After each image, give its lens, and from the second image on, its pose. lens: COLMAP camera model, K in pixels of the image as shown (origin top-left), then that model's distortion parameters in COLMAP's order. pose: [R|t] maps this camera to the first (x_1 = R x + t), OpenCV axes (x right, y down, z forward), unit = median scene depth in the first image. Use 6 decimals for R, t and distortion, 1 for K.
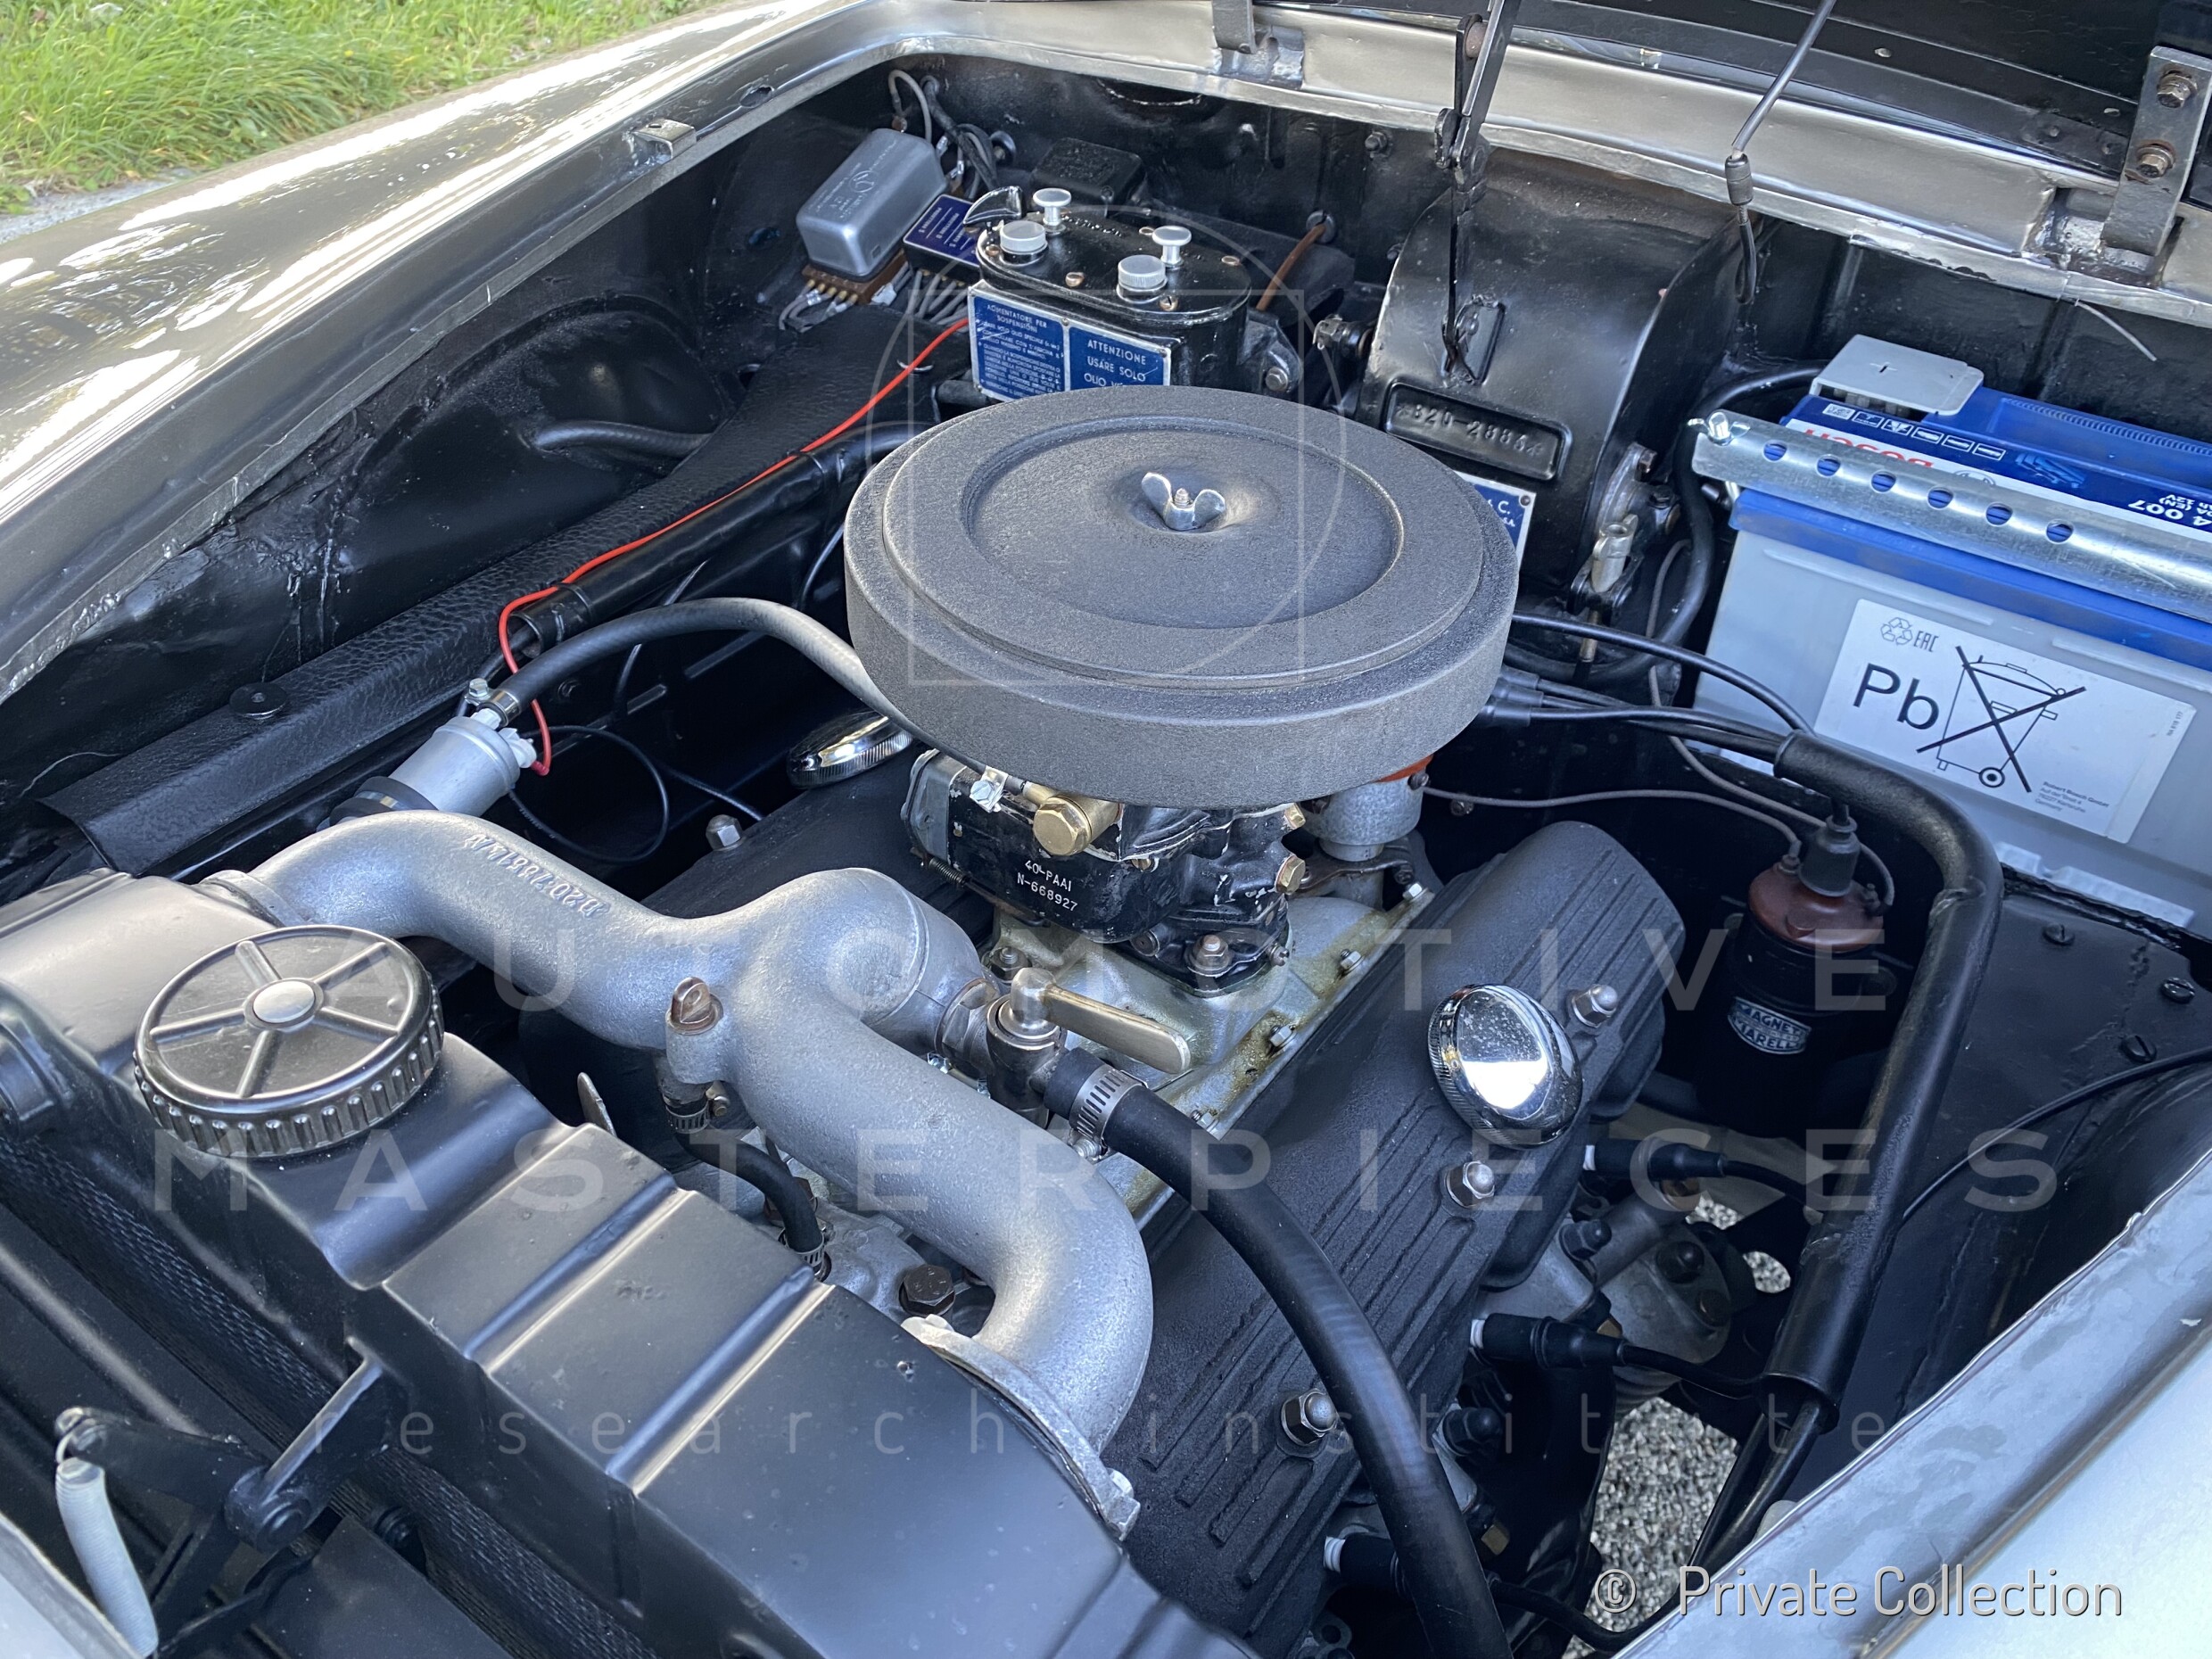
lens RADIAL K [[1690.7, 0, 1122.8], [0, 1690.7, 834.4], [0, 0, 1]] dist [0.023915, -0.018186]
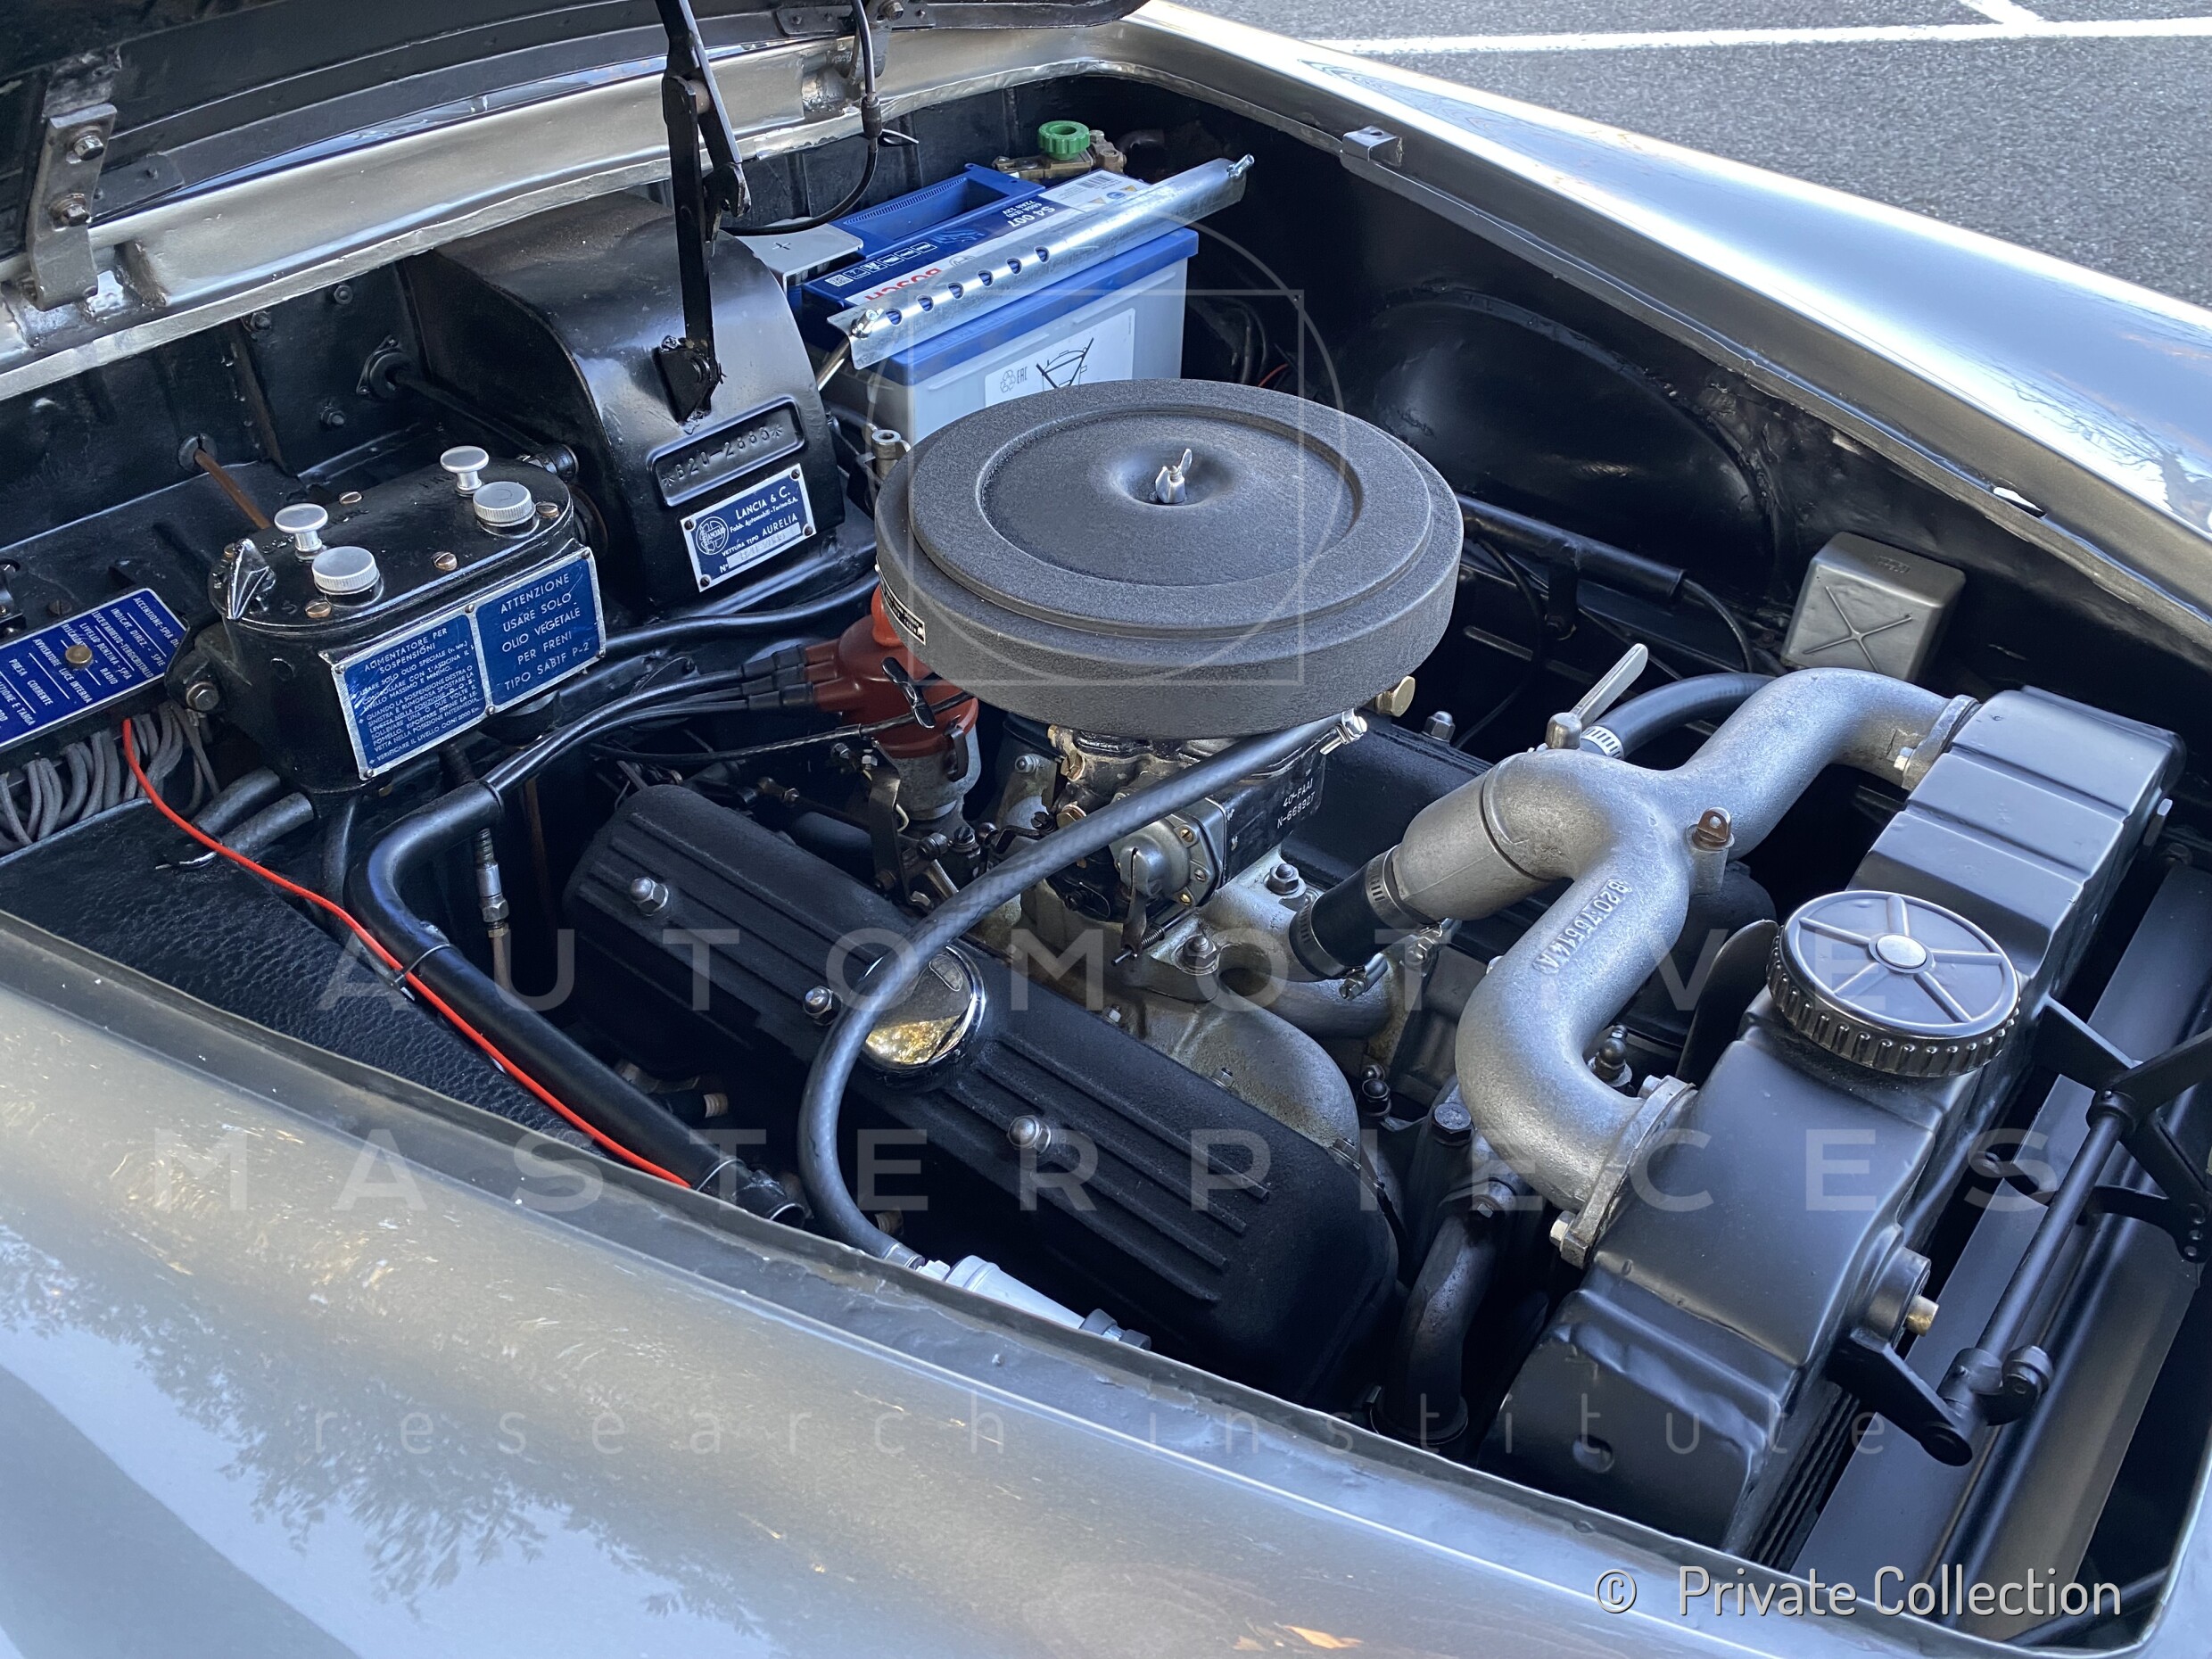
lens RADIAL K [[1690.7, 0, 1104.4], [0, 1690.7, 834.3], [0, 0, 1]] dist [0.023915, -0.018186]
pose [[0.092071, -0.657398, 0.747898, -0.706891], [0.618412, 0.626432, 0.474499, -0.445343], [-0.780442, 0.418822, 0.464219, 0.441815]]
